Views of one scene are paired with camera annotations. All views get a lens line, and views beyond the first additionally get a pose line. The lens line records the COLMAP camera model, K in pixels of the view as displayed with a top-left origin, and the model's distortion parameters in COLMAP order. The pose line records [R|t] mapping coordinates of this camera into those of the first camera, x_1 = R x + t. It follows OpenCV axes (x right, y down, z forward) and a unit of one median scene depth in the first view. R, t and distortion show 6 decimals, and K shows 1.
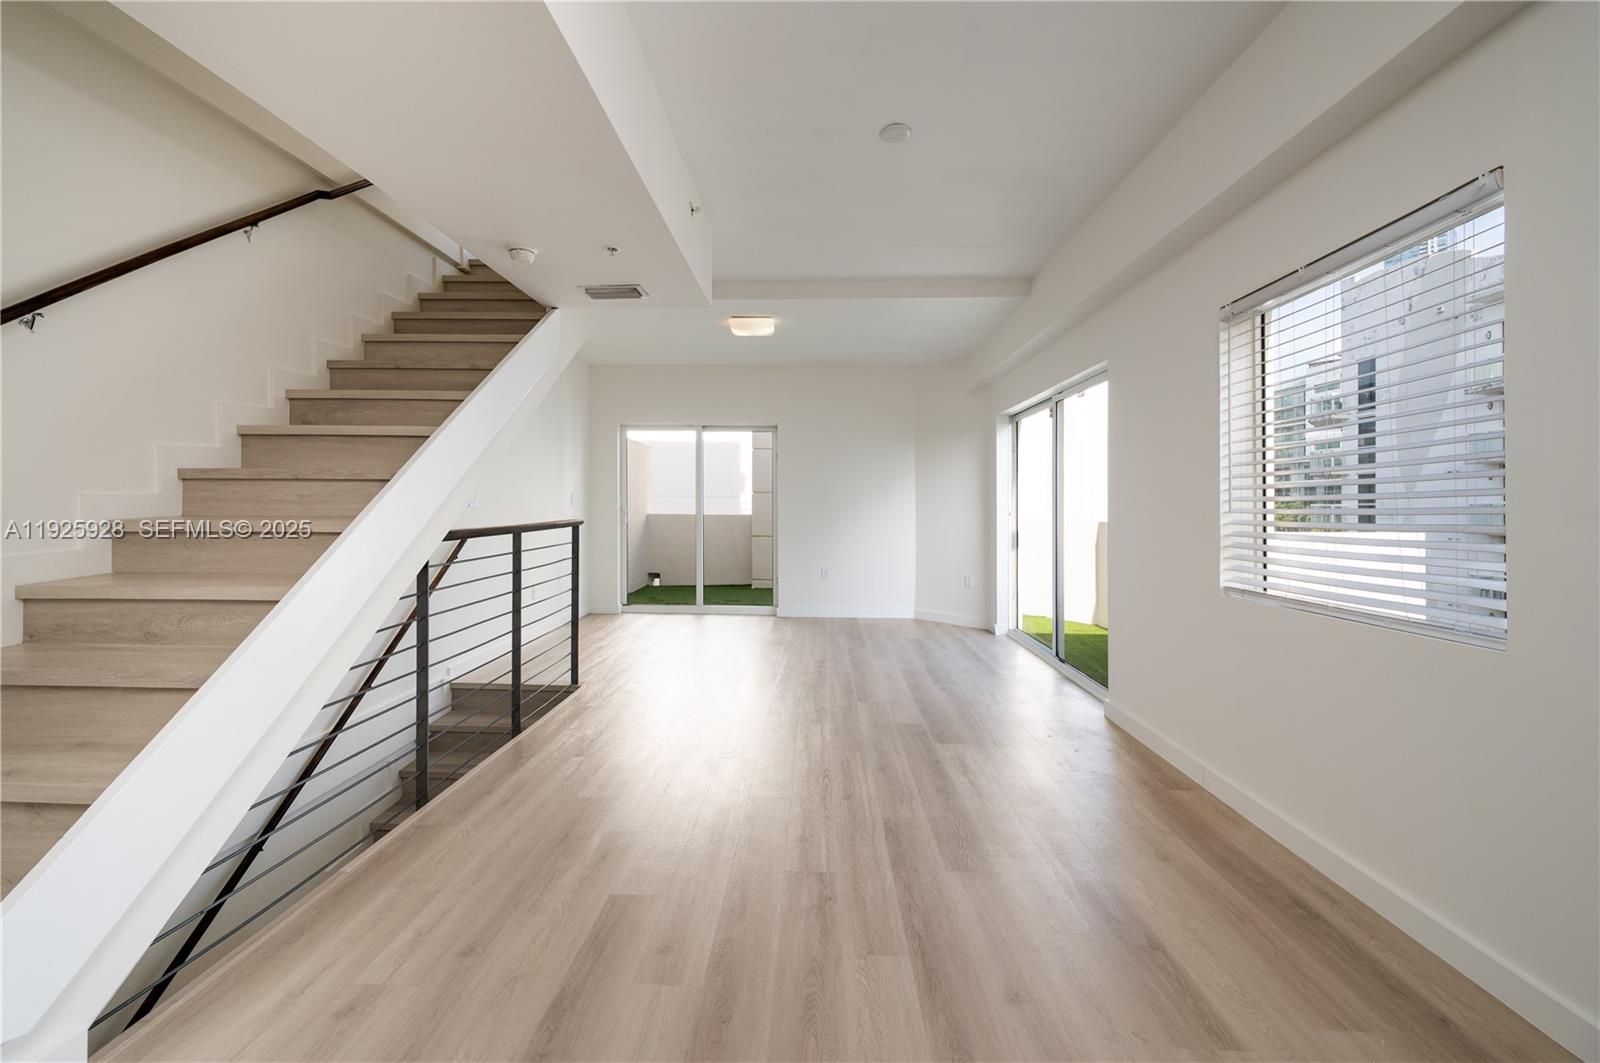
lens RADIAL K [[642.4, 0, 800.6], [0, 642.4, 519.3], [0, 0, 1]] dist [-0.000917, 0.000348]
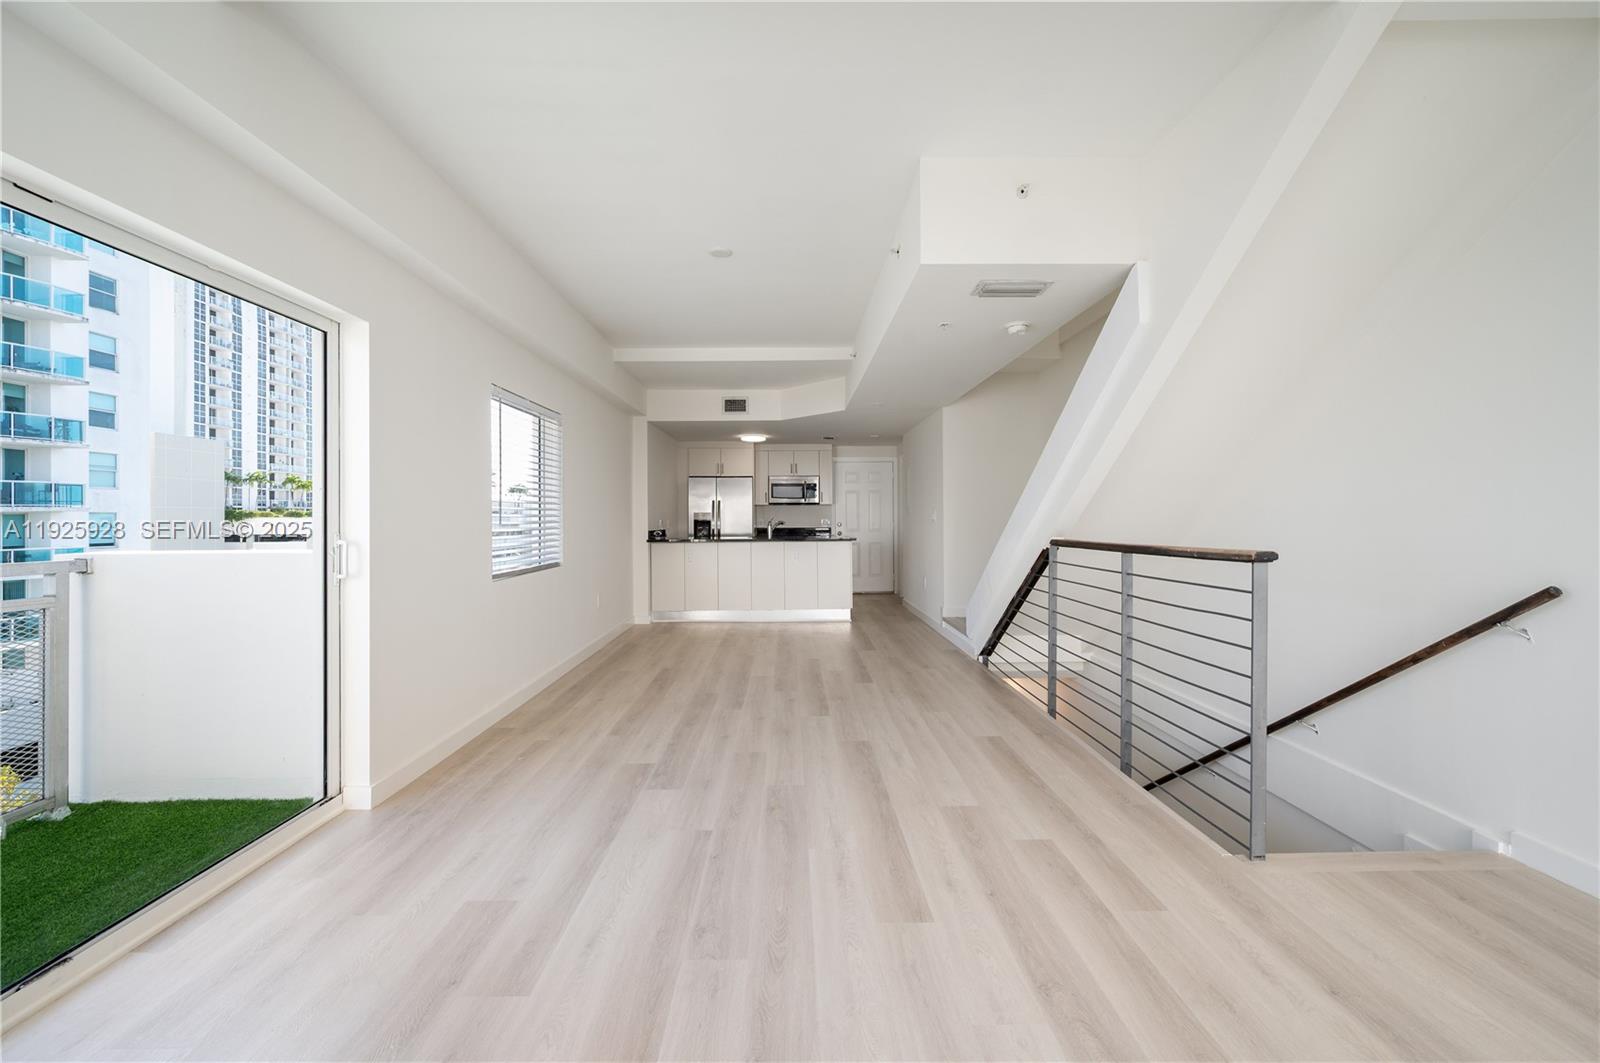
lens RADIAL K [[642.4, 0, 801.6], [0, 642.4, 520.8], [0, 0, 1]] dist [-0.000917, 0.000348]
pose [[-0.998681, 0.003919, -0.051185, 0.043866], [0.003076, 0.999859, 0.016528, -0.023829], [0.051243, 0.016349, -0.998552, 2.026550]]
